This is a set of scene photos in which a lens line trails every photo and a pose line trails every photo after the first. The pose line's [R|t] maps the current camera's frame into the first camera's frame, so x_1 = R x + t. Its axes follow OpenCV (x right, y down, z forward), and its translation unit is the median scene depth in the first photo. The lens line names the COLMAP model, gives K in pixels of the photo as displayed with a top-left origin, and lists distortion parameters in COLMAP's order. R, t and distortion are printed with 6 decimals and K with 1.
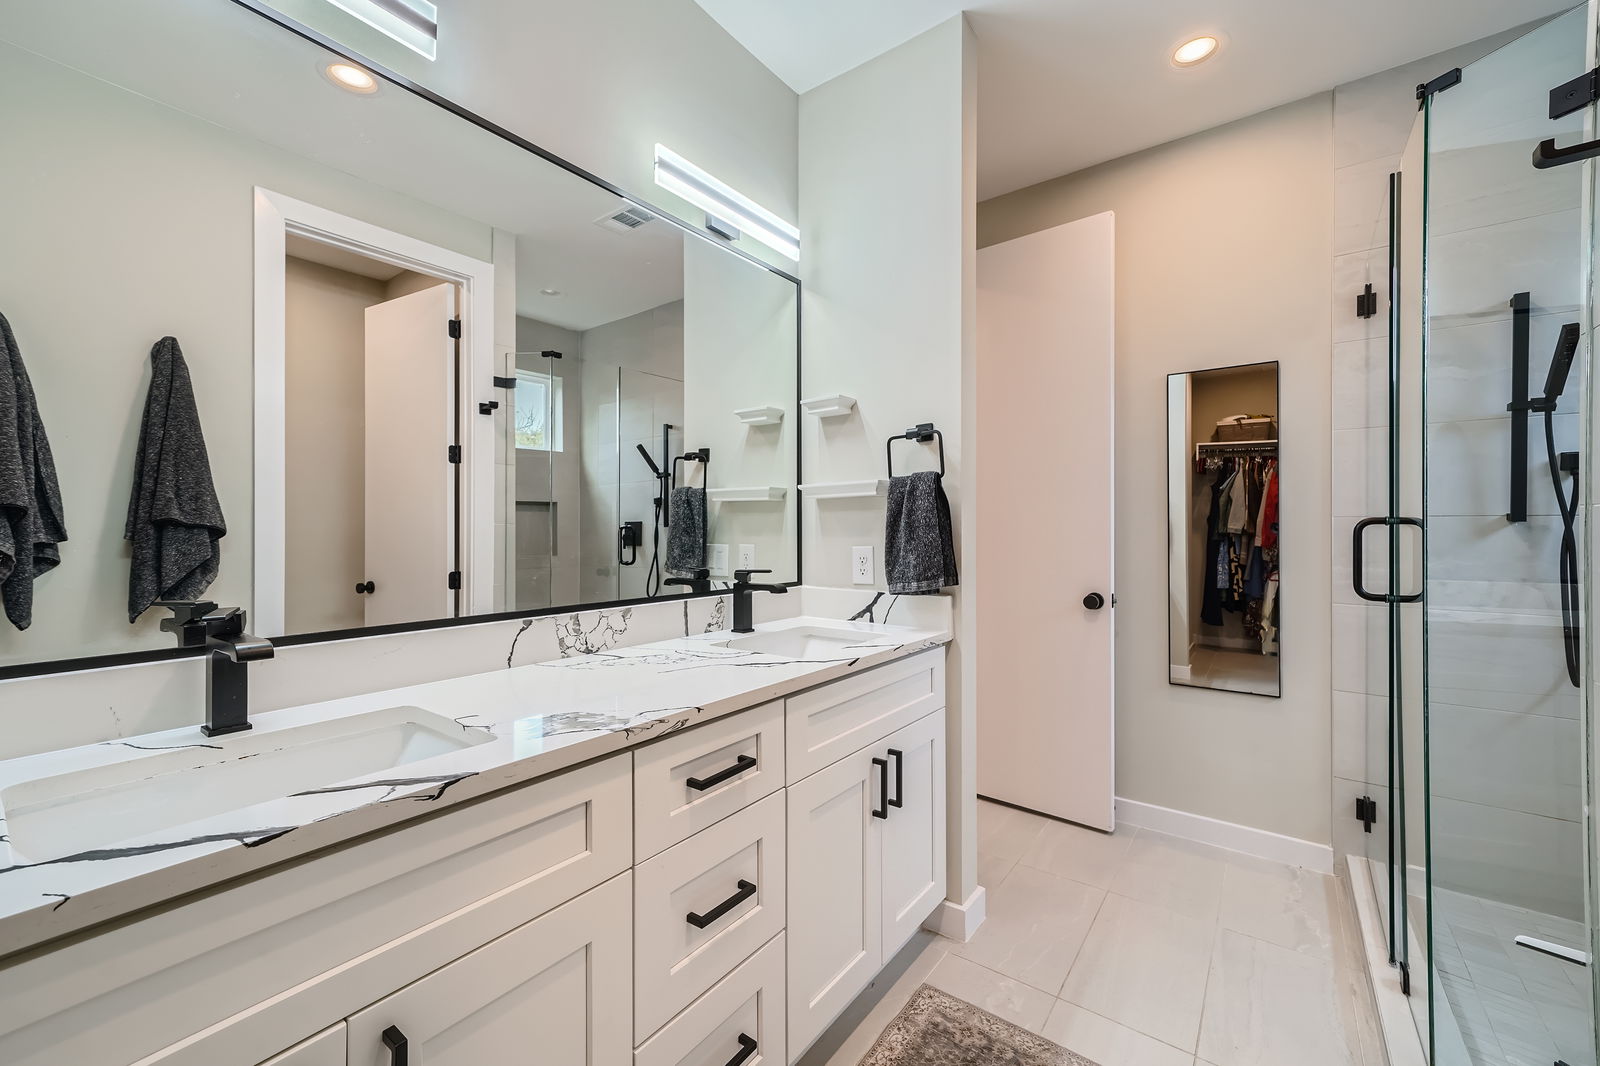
lens RADIAL K [[640.3, 0, 792.4], [0, 640.3, 547.1], [0, 0, 1]] dist [0.004583, 0.000598]
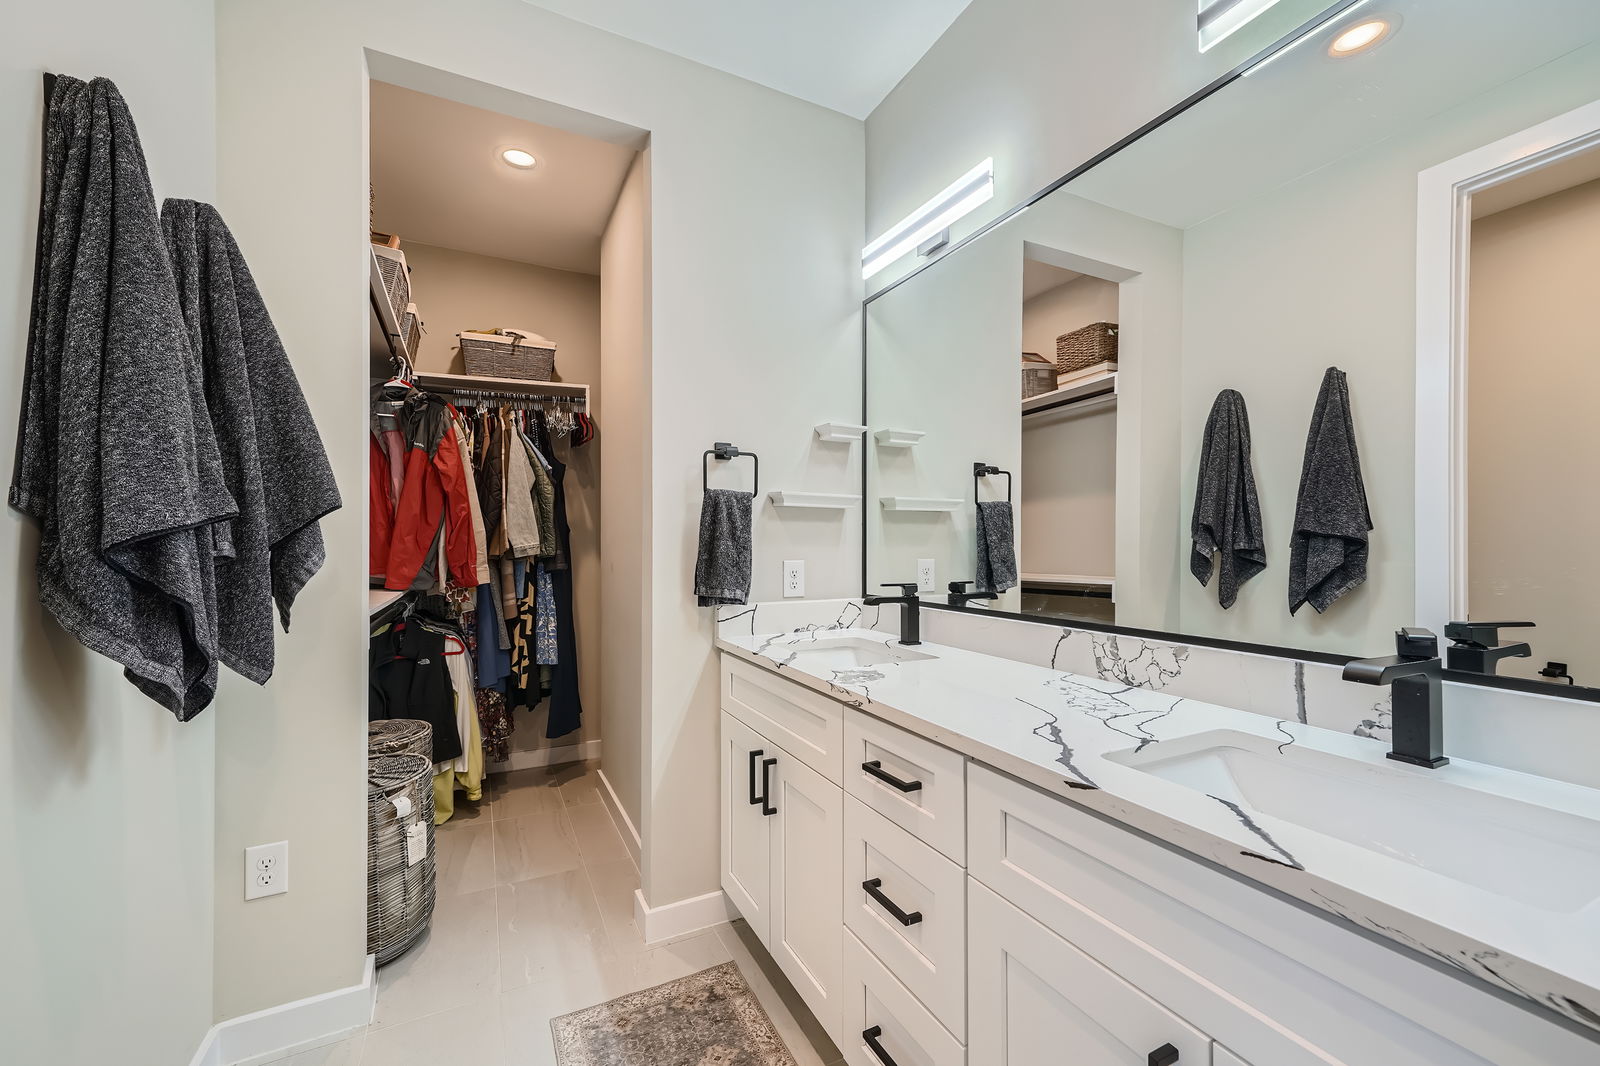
lens RADIAL K [[640.3, 0, 793.2], [0, 640.3, 529.4], [0, 0, 1]] dist [0.004583, 0.000598]
pose [[-0.436298, -0.010821, -0.899737, 0.696543], [-0.014666, 0.999880, -0.004913, -0.037767], [0.899682, 0.011051, -0.436405, 0.990931]]
